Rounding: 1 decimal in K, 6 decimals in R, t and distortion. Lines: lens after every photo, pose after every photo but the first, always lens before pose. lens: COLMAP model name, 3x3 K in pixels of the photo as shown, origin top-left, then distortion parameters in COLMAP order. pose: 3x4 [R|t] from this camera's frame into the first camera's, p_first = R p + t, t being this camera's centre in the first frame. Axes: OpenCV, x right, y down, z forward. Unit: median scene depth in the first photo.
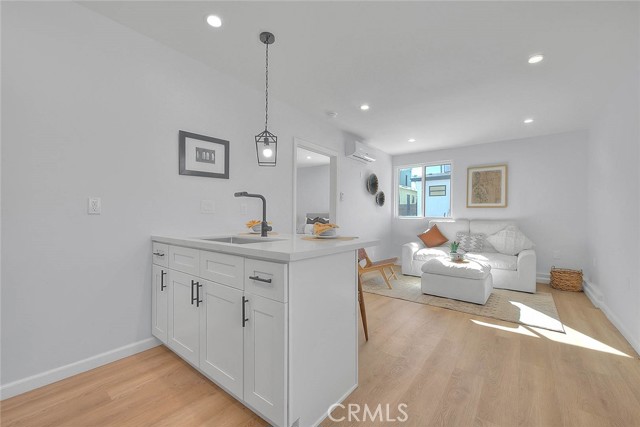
lens RADIAL K [[262.0, 0, 315.1], [0, 262.0, 211.9], [0, 0, 1]] dist [-0.000636, -0.000102]
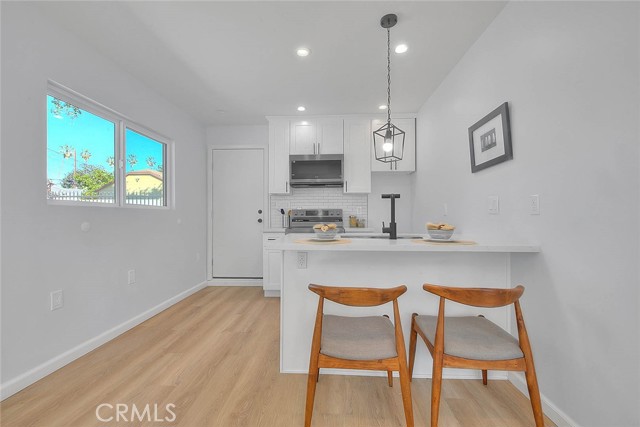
lens RADIAL K [[262.0, 0, 315.1], [0, 262.0, 211.9], [0, 0, 1]] dist [-0.000636, -0.000102]
pose [[-0.833717, -0.007605, -0.552140, 0.466460], [-0.001974, 0.999940, -0.010792, 0.012619], [0.552188, -0.007908, -0.833682, 1.394425]]
